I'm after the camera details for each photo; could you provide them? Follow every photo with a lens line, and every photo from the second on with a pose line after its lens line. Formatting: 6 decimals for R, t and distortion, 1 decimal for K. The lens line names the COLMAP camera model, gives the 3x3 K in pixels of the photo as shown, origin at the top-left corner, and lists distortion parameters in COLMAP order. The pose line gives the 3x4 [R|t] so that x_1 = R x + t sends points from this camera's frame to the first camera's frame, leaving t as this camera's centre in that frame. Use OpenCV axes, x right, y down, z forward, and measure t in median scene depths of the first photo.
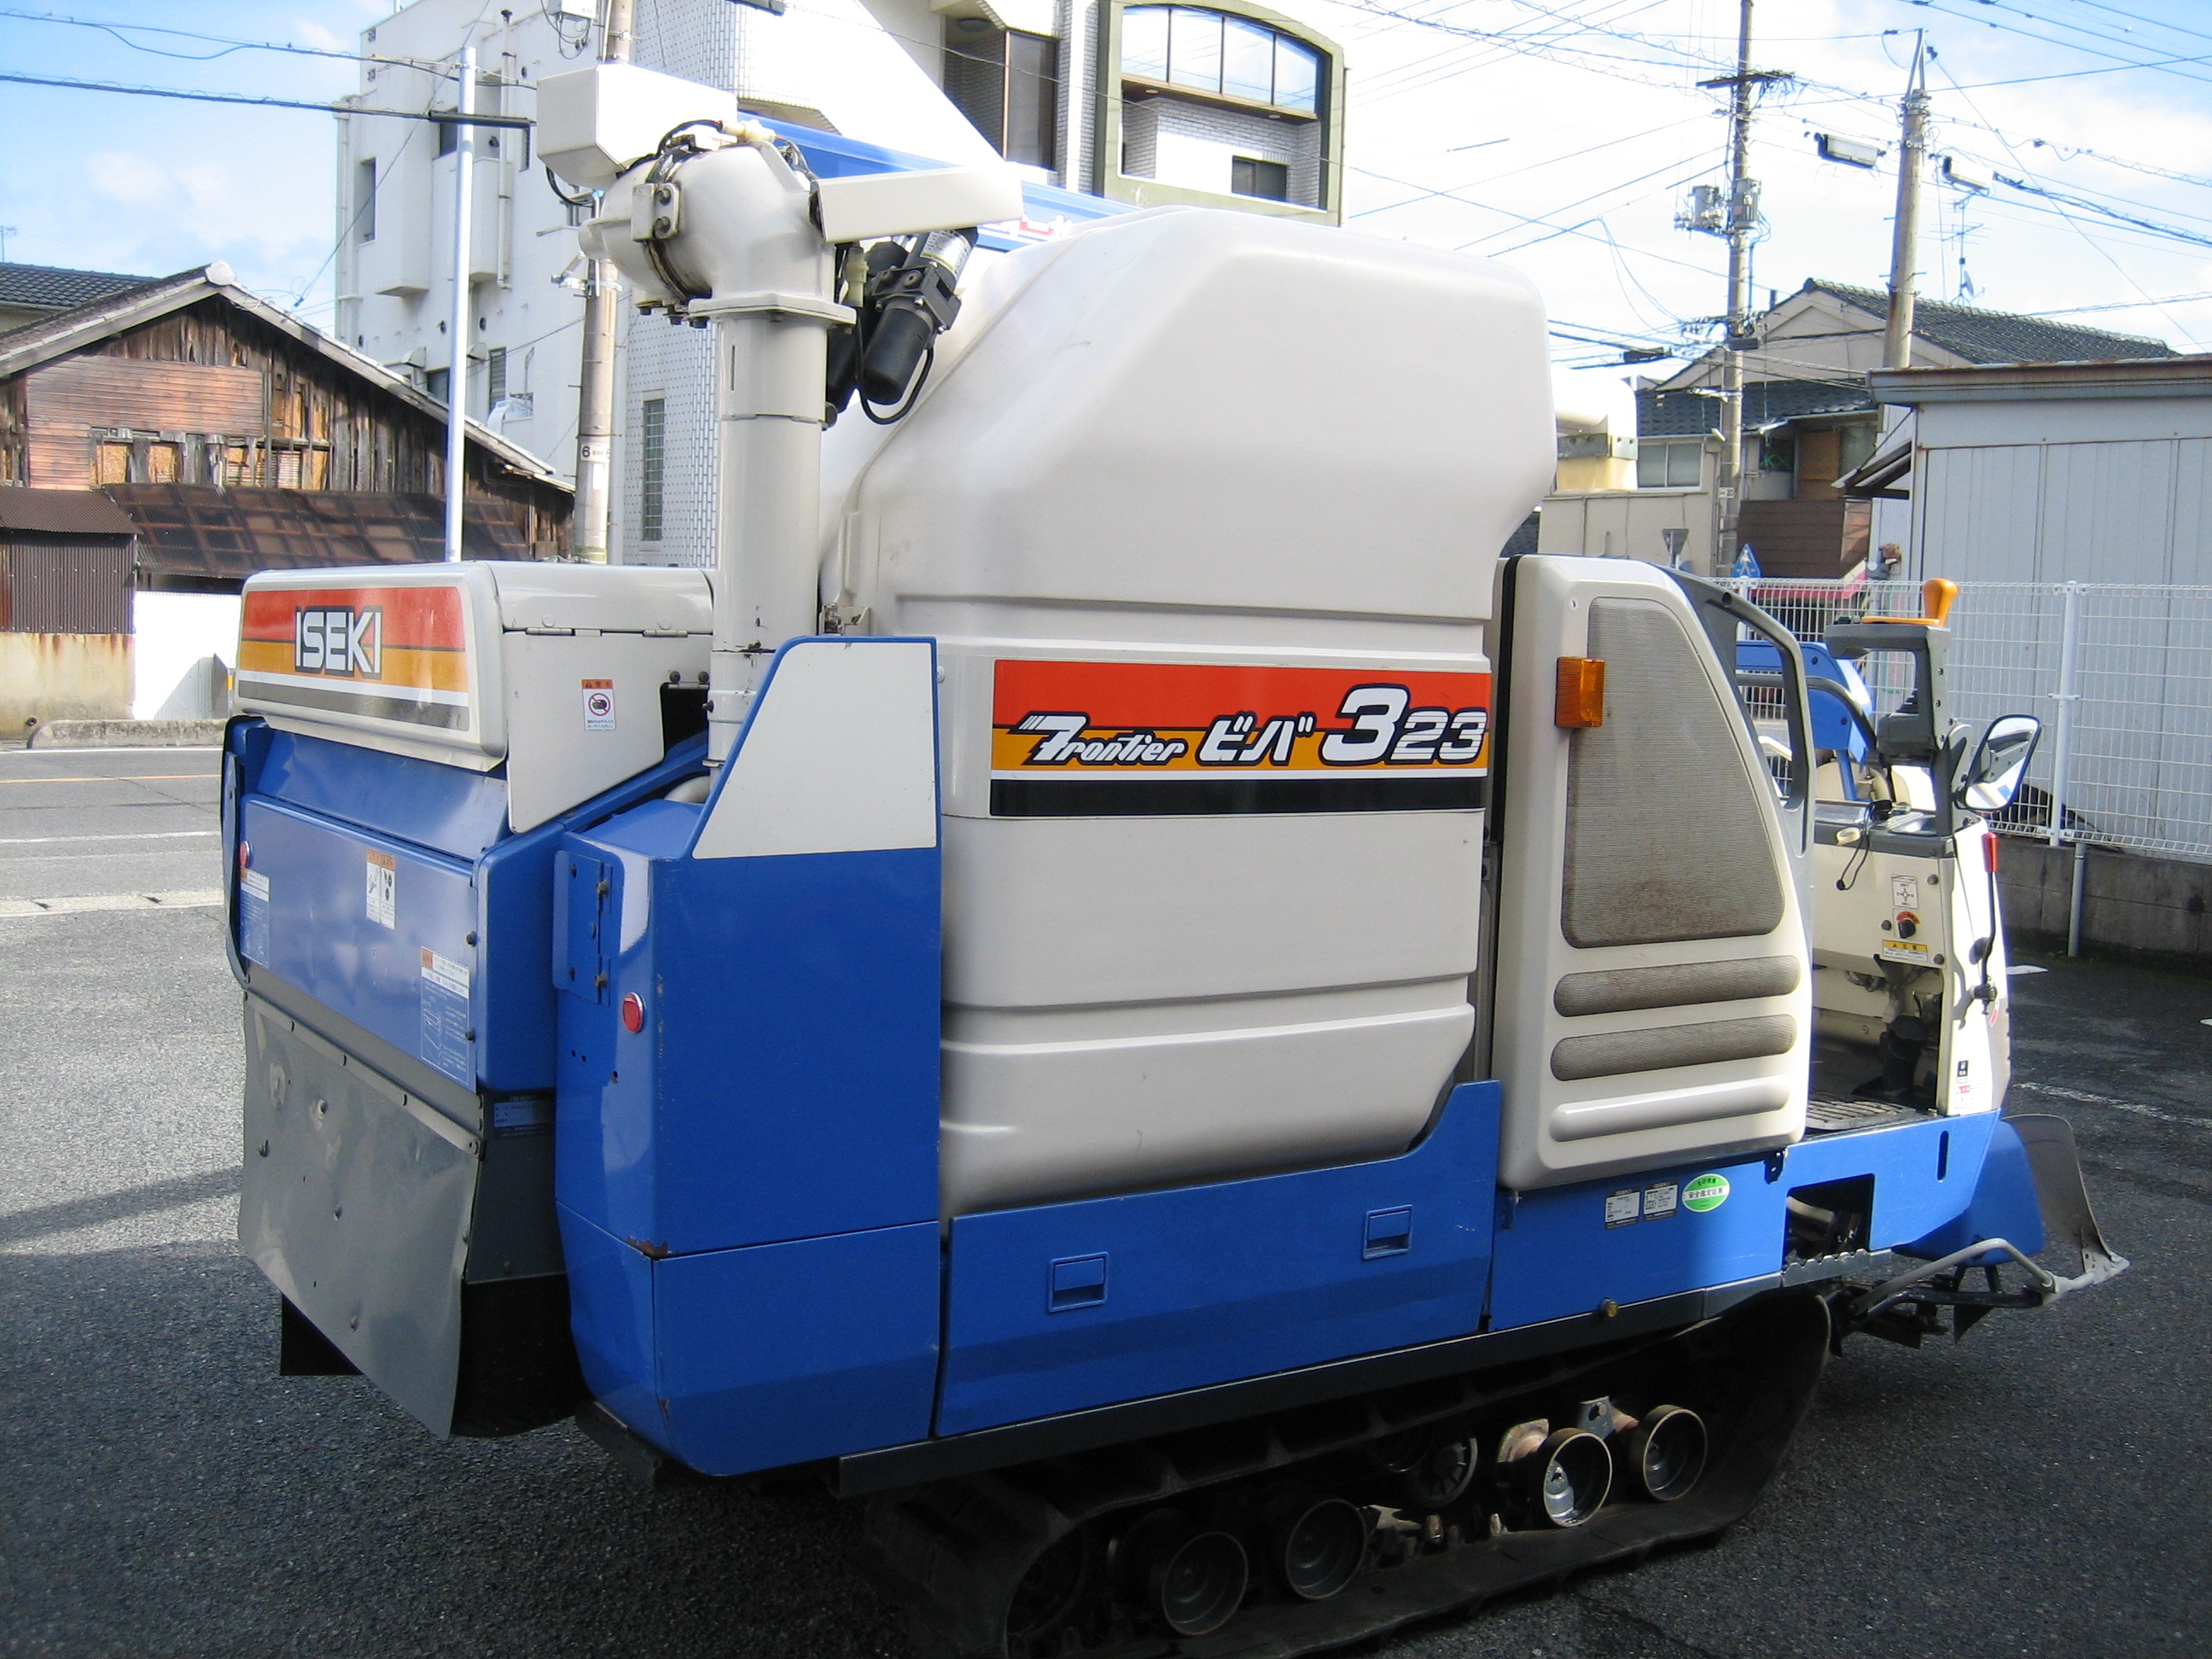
lens RADIAL K [[2306.6, 0, 1132.6], [0, 2306.6, 828.5], [0, 0, 1]] dist [-0.147600, 0.181890]
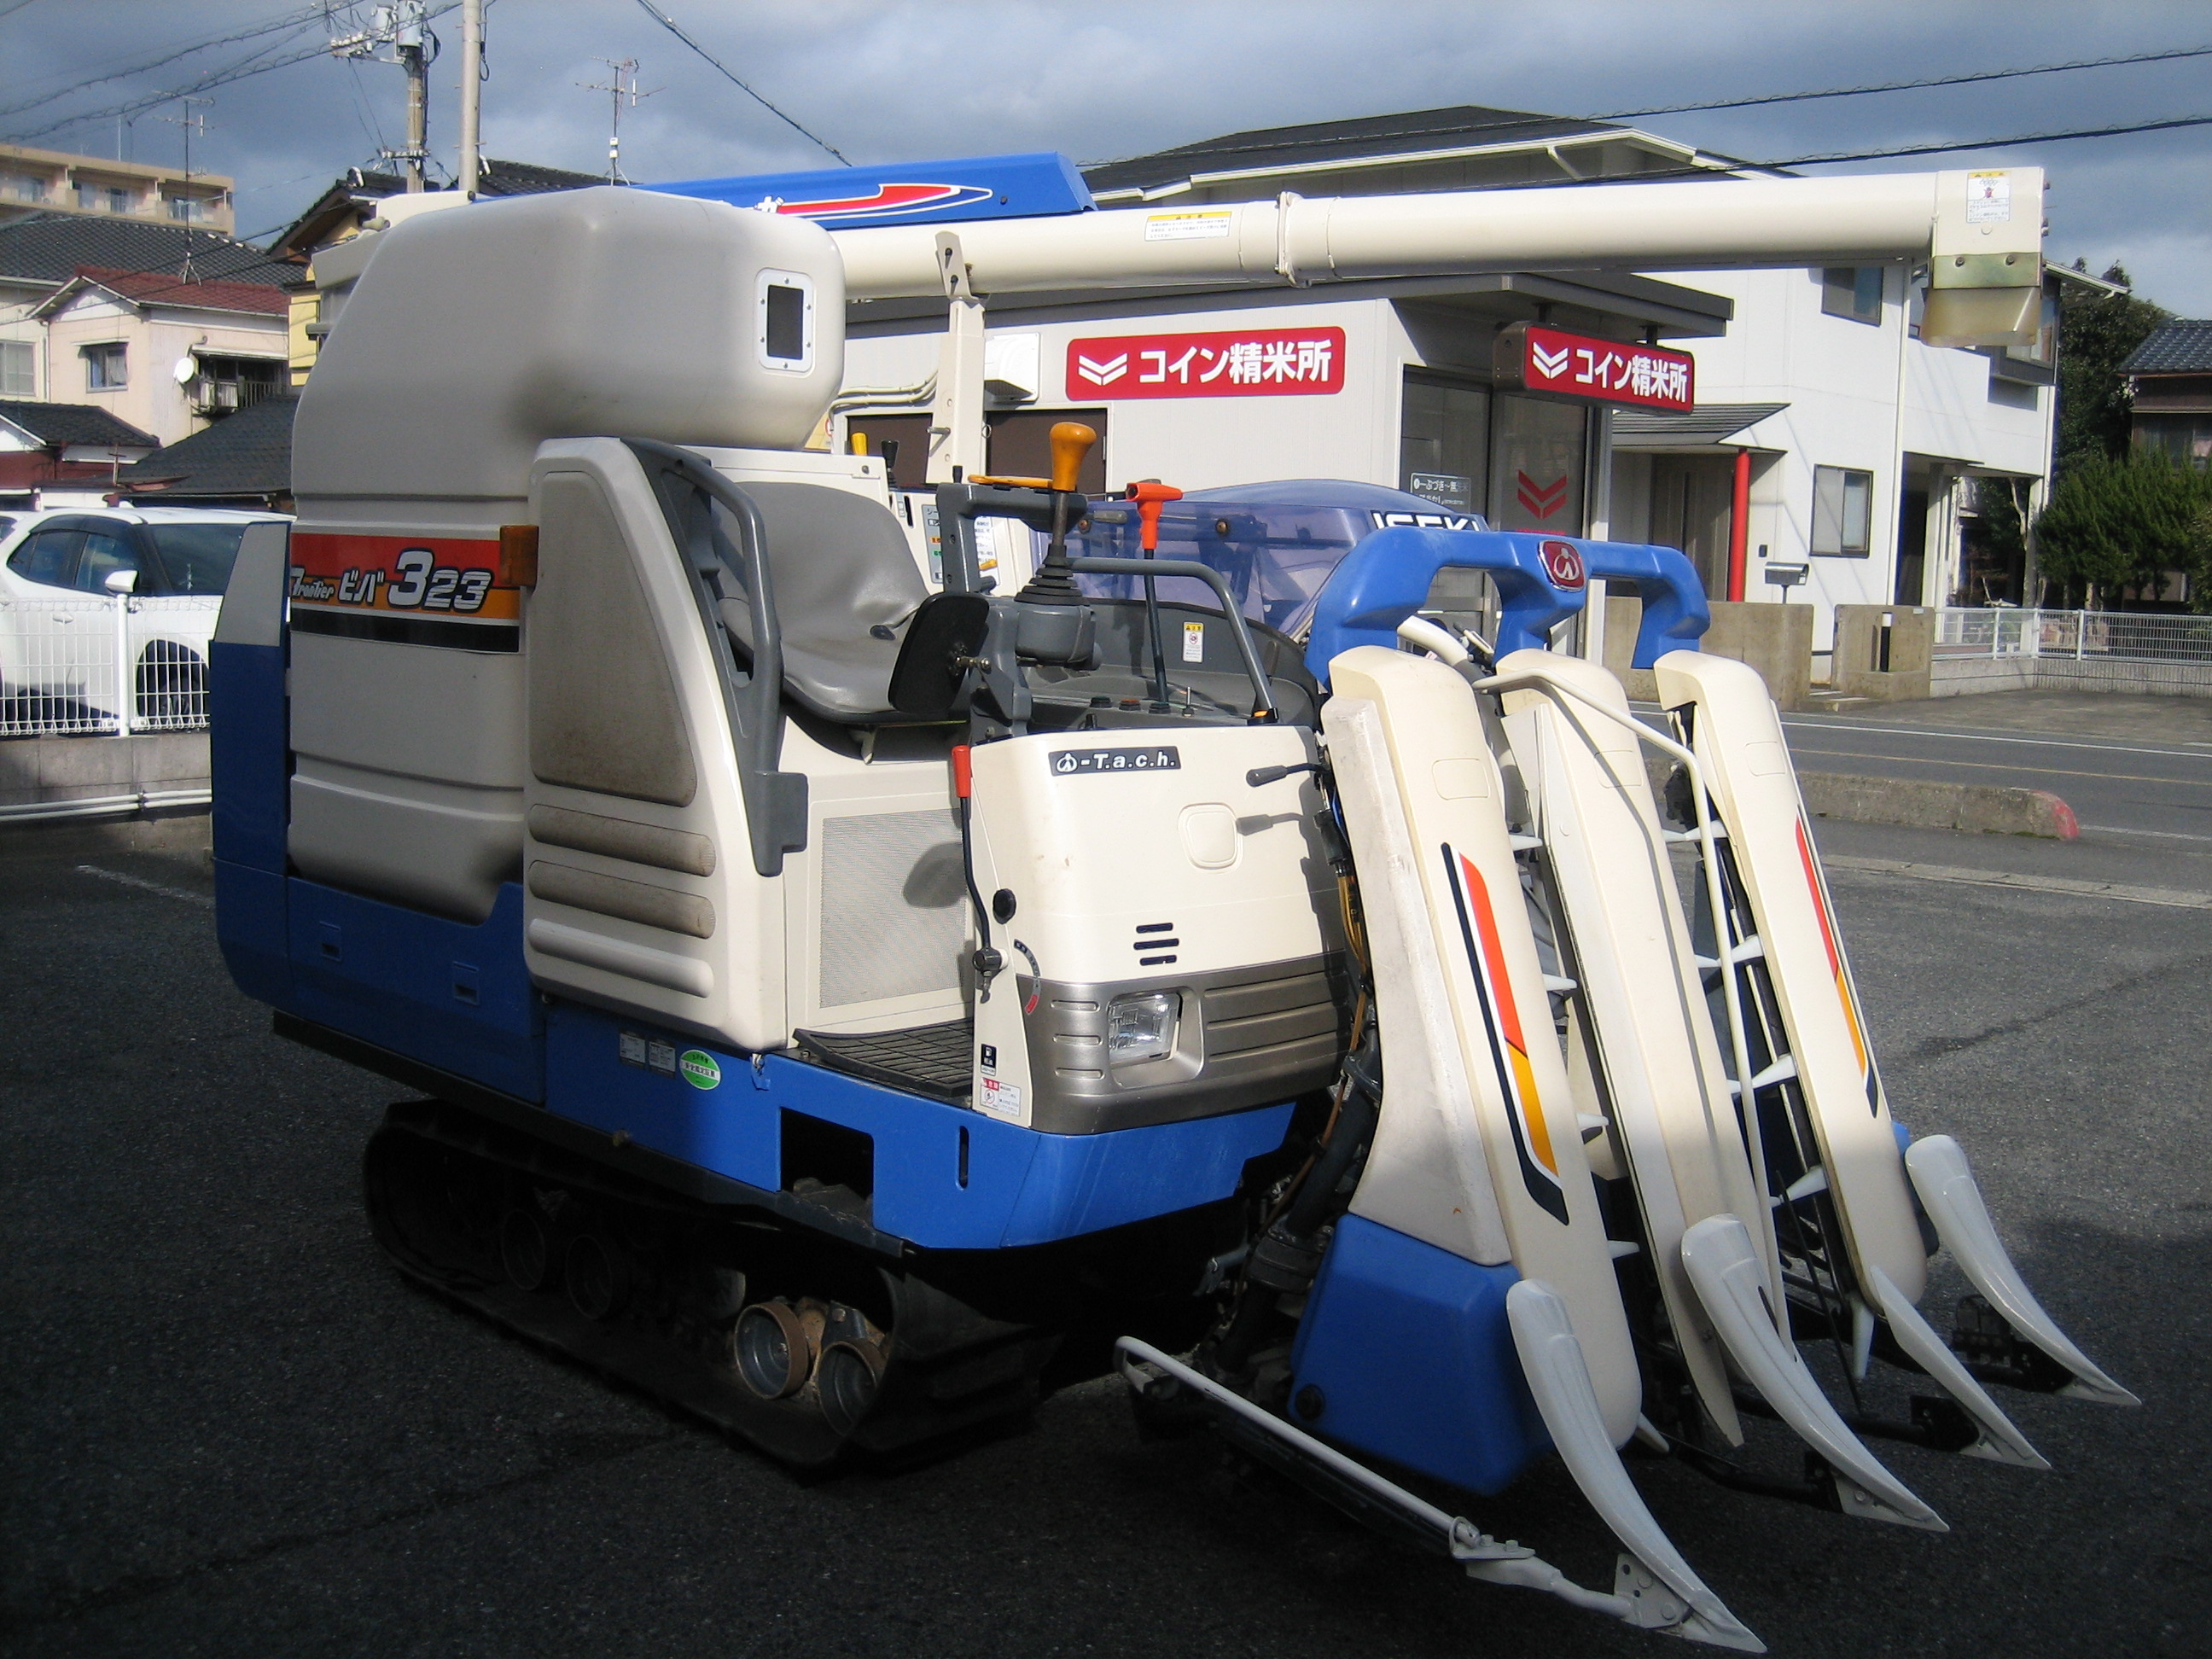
lens RADIAL K [[2306.6, 0, 1132.6], [0, 2306.6, 828.5], [0, 0, 1]] dist [-0.147600, 0.181890]
pose [[0.199712, 0.089188, -0.975787, 1.218083], [-0.114999, 0.991100, 0.067051, -0.031190], [0.973083, 0.098823, 0.208191, 0.941454]]
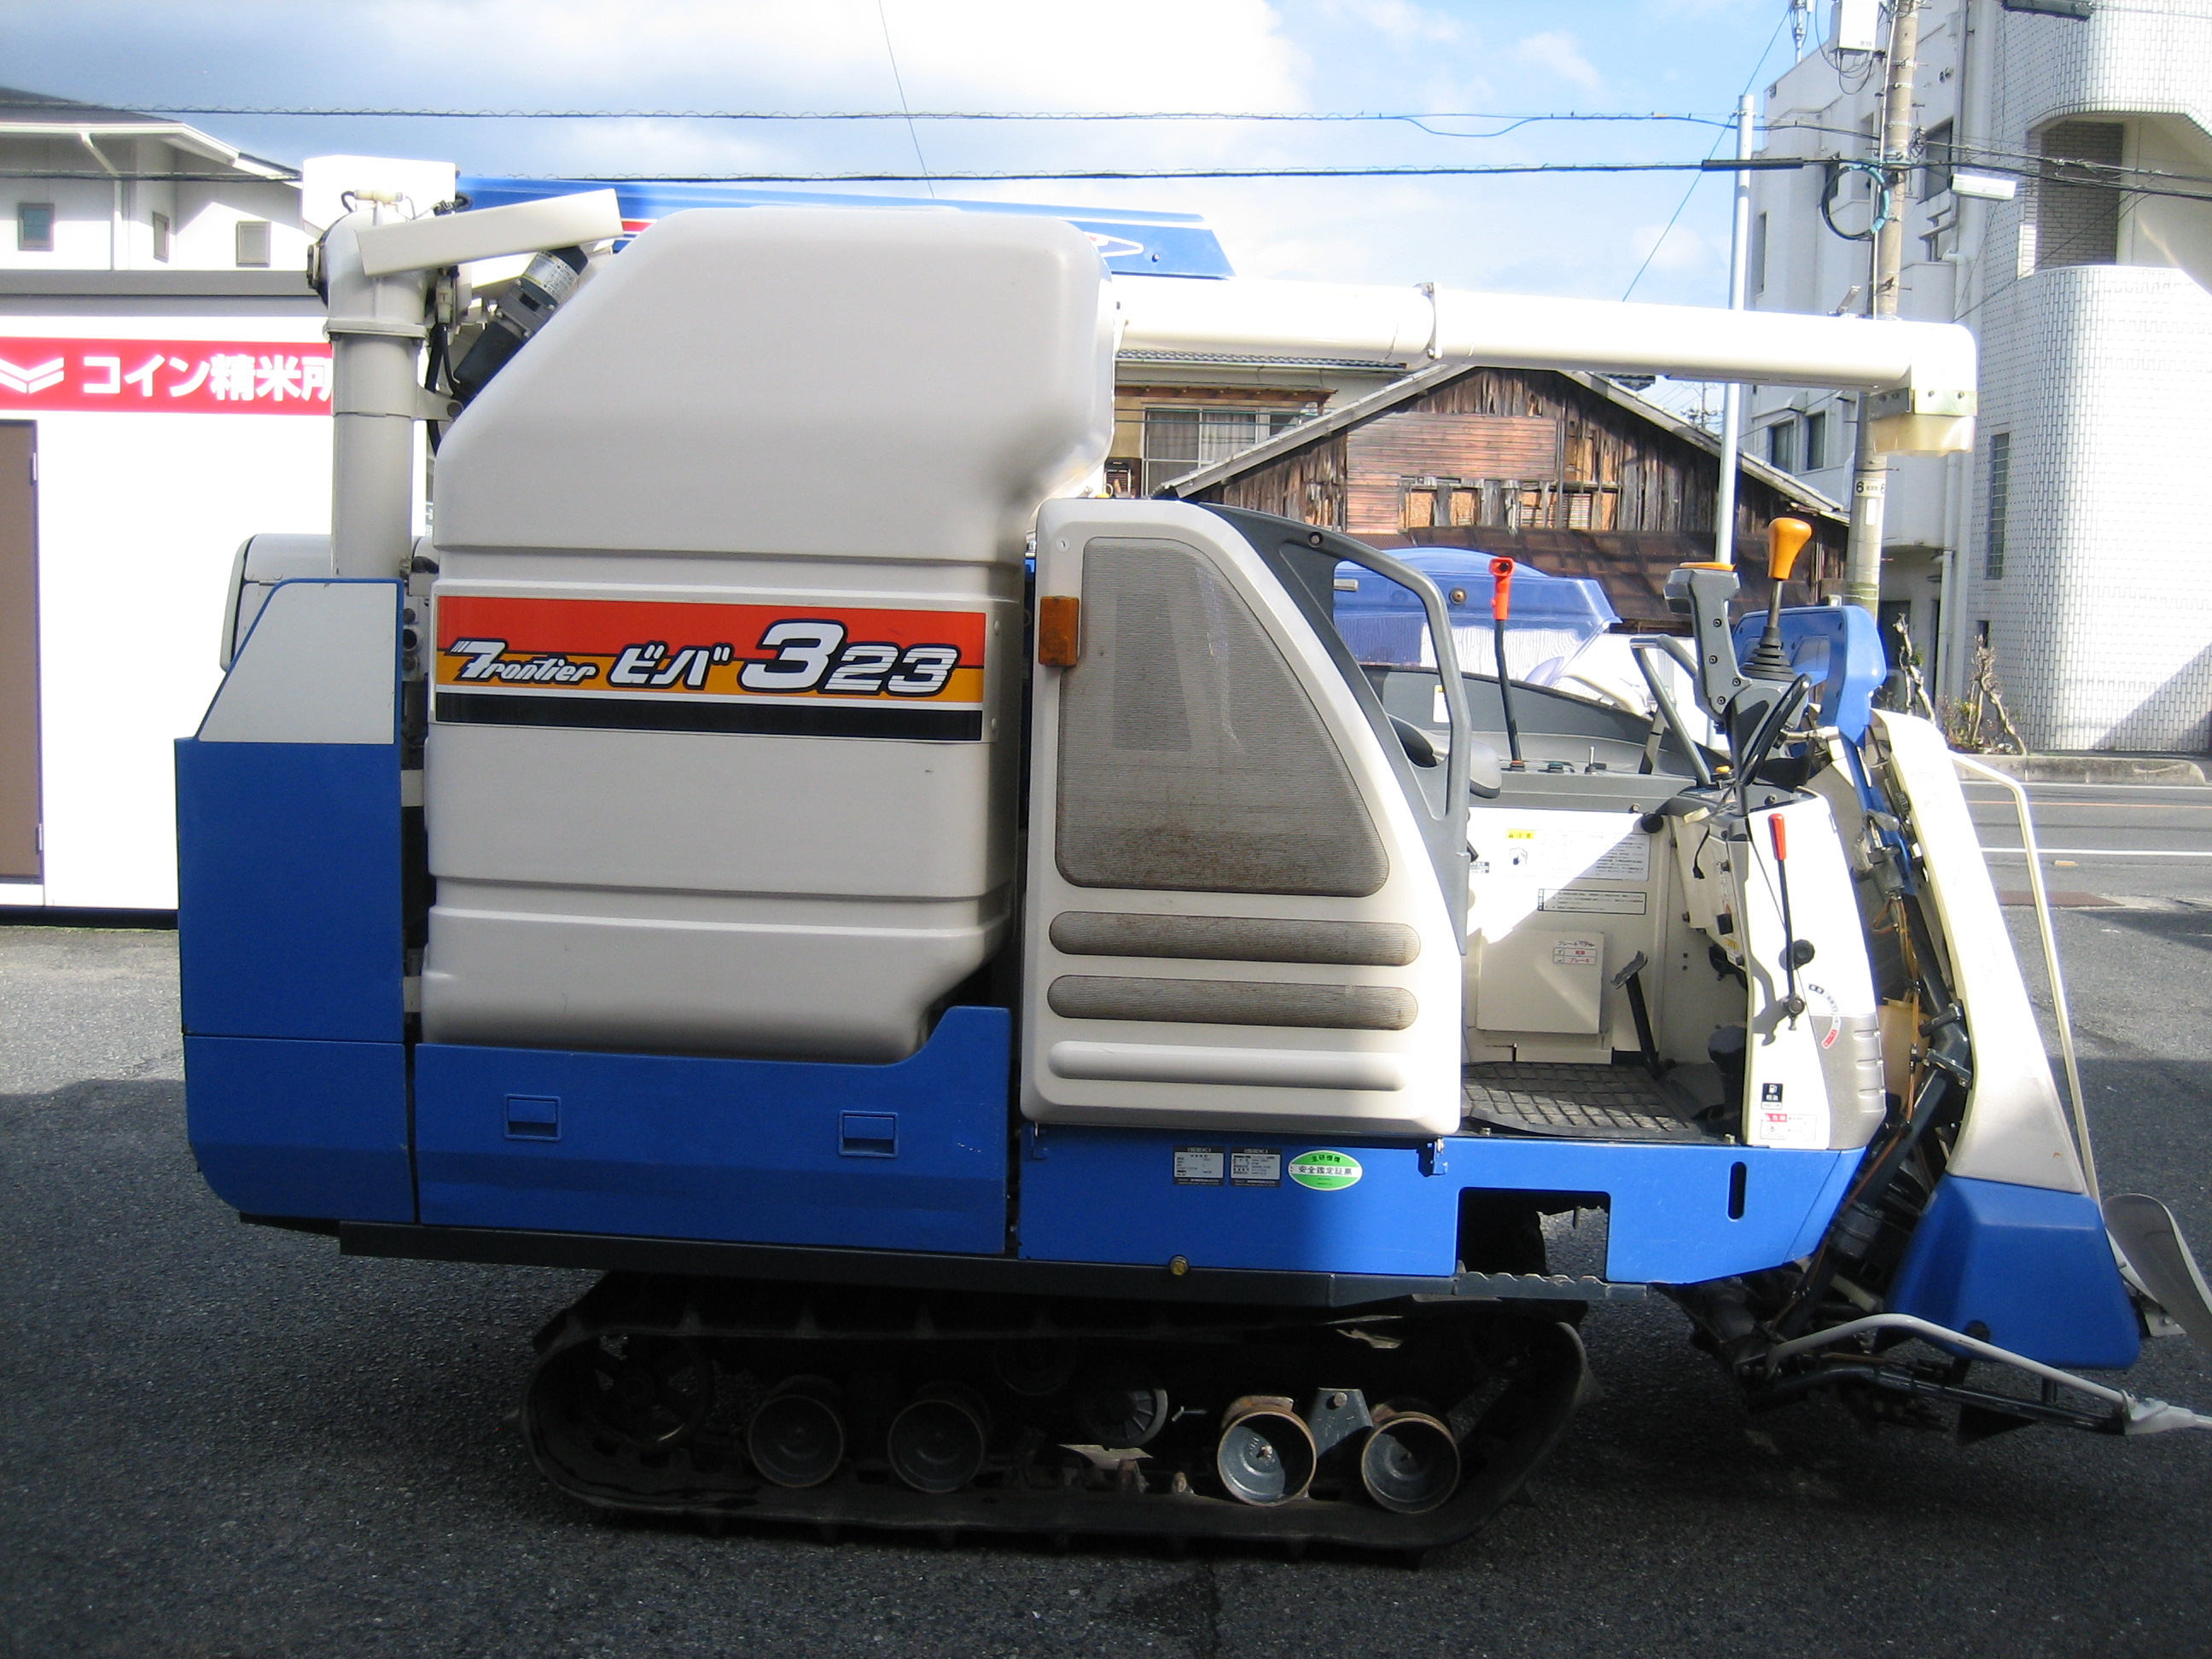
lens RADIAL K [[2306.6, 0, 1132.6], [0, 2306.6, 828.5], [0, 0, 1]] dist [-0.147600, 0.181890]
pose [[0.796869, 0.045125, -0.602465, 0.735558], [-0.058269, 0.998298, -0.002299, 0.024846], [0.601336, 0.036937, 0.798142, 0.183664]]
